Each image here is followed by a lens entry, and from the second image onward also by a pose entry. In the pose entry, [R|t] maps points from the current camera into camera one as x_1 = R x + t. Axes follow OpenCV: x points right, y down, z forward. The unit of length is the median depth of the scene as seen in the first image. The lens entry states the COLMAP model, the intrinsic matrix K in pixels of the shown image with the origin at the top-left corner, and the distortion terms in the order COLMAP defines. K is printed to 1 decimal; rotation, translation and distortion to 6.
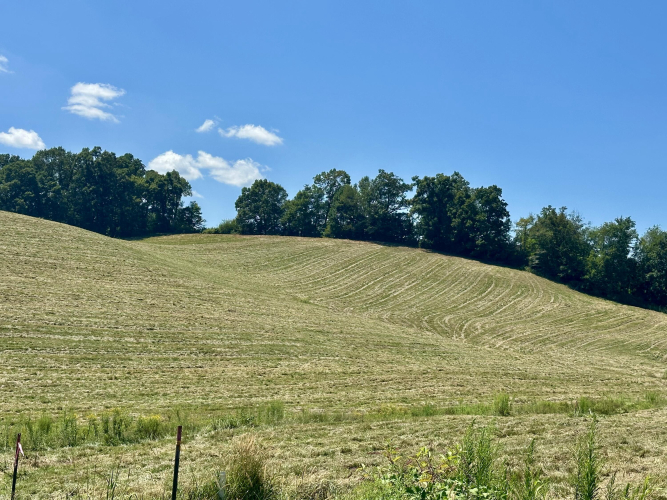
lens RADIAL K [[1067.4, 0, 325.1], [0, 1067.4, 236.9], [0, 0, 1]] dist [0.156142, 0.000000]
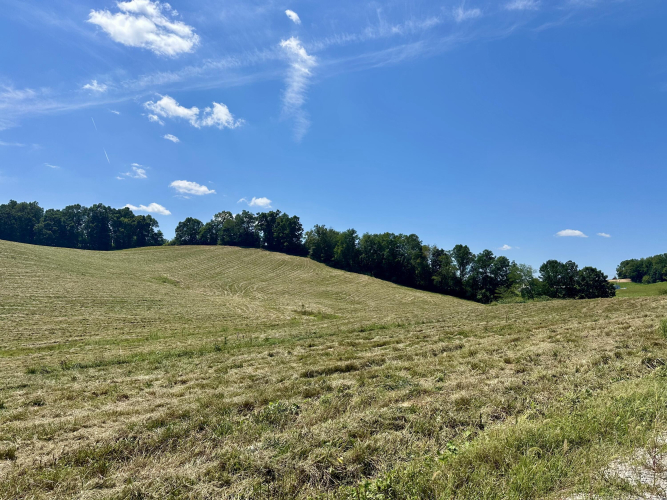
lens RADIAL K [[468.7, 0, 338.9], [0, 468.7, 254.6], [0, 0, 1]] dist [0.068243, -0.086338]
pose [[0.997563, -0.039691, 0.057385, 0.178722], [0.038795, 0.999109, 0.016647, 0.012922], [-0.057994, -0.014380, 0.998213, 0.115343]]
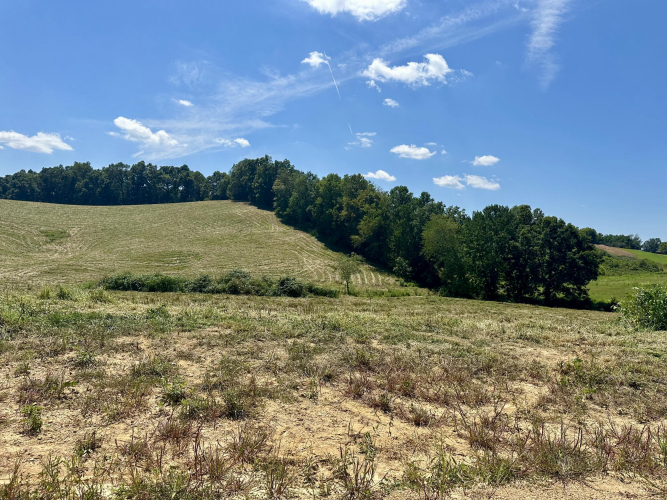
lens RADIAL K [[468.7, 0, 331.3], [0, 468.7, 260.5], [0, 0, 1]] dist [0.068243, -0.086338]
pose [[0.904481, -0.000826, -0.426514, 0.266529], [0.040589, 0.995626, 0.084146, 0.020414], [0.424579, -0.093420, 0.900558, 0.205680]]
